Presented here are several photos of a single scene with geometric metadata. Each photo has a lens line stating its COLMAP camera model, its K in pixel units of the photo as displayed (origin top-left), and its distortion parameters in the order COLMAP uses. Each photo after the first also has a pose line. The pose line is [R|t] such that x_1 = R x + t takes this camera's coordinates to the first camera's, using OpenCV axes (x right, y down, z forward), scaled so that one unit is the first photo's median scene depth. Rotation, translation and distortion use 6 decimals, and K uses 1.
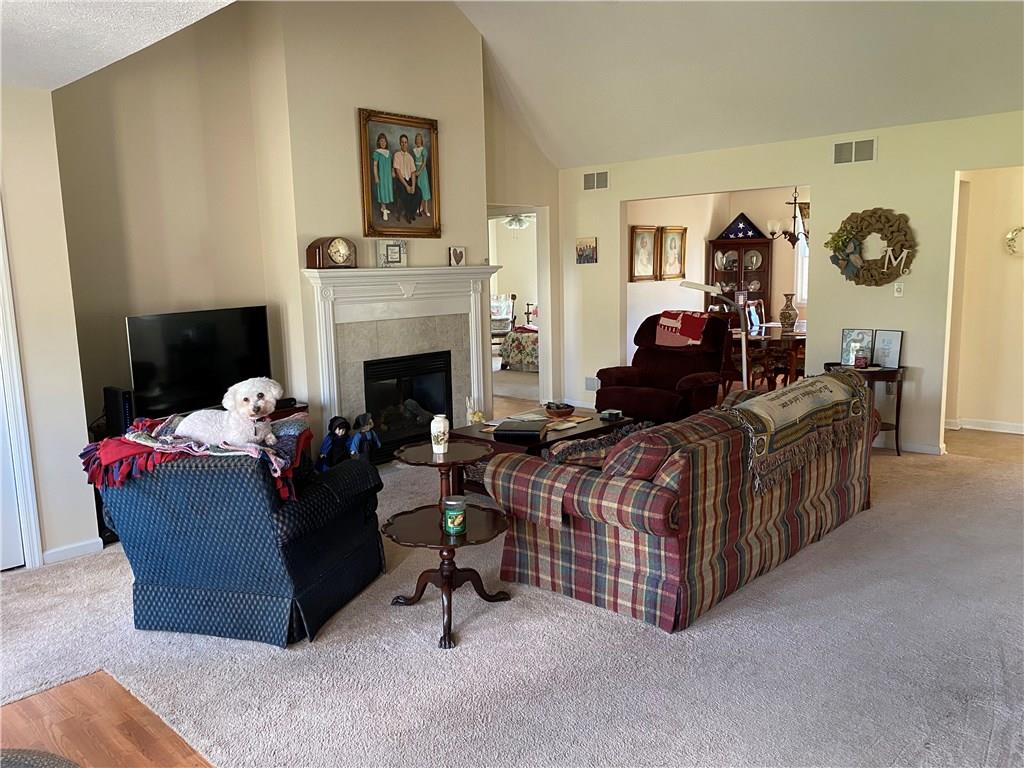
lens RADIAL K [[789.4, 0, 511.0], [0, 789.4, 381.9], [0, 0, 1]] dist [0.025174, -0.003252]
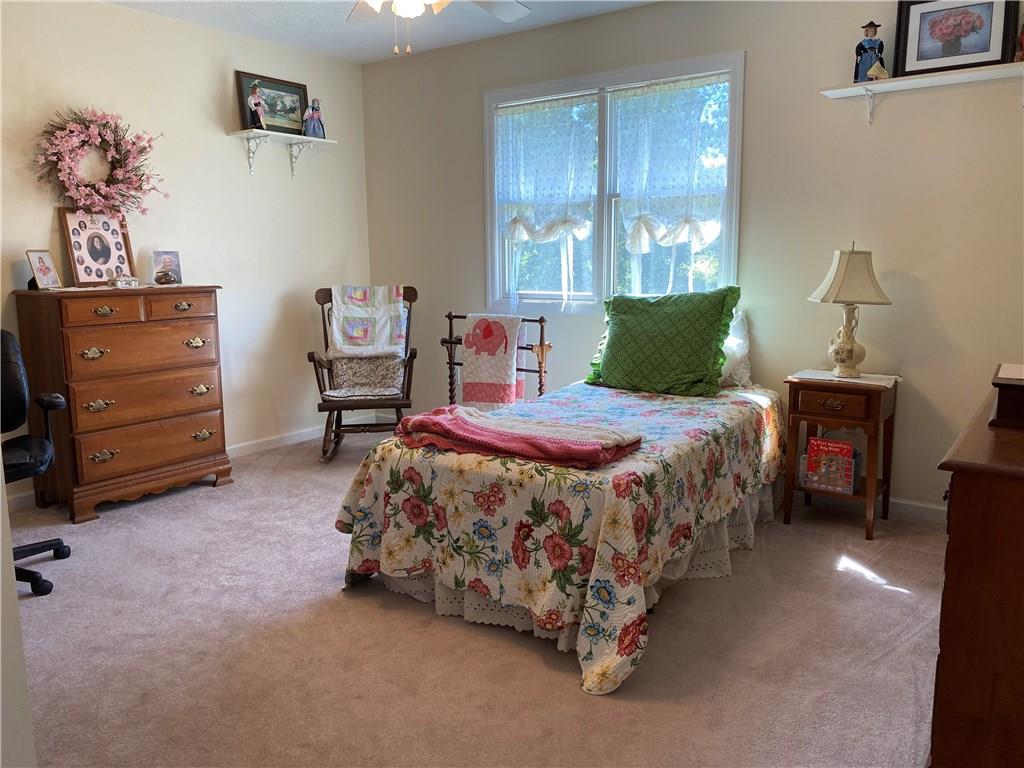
lens RADIAL K [[789.4, 0, 512.6], [0, 789.4, 382.9], [0, 0, 1]] dist [0.025174, -0.003252]
pose [[0.993823, -0.000110, 0.110973, 0.010030], [-0.001073, 0.999943, 0.010595, -0.072650], [-0.110968, -0.010649, 0.993767, 0.653460]]
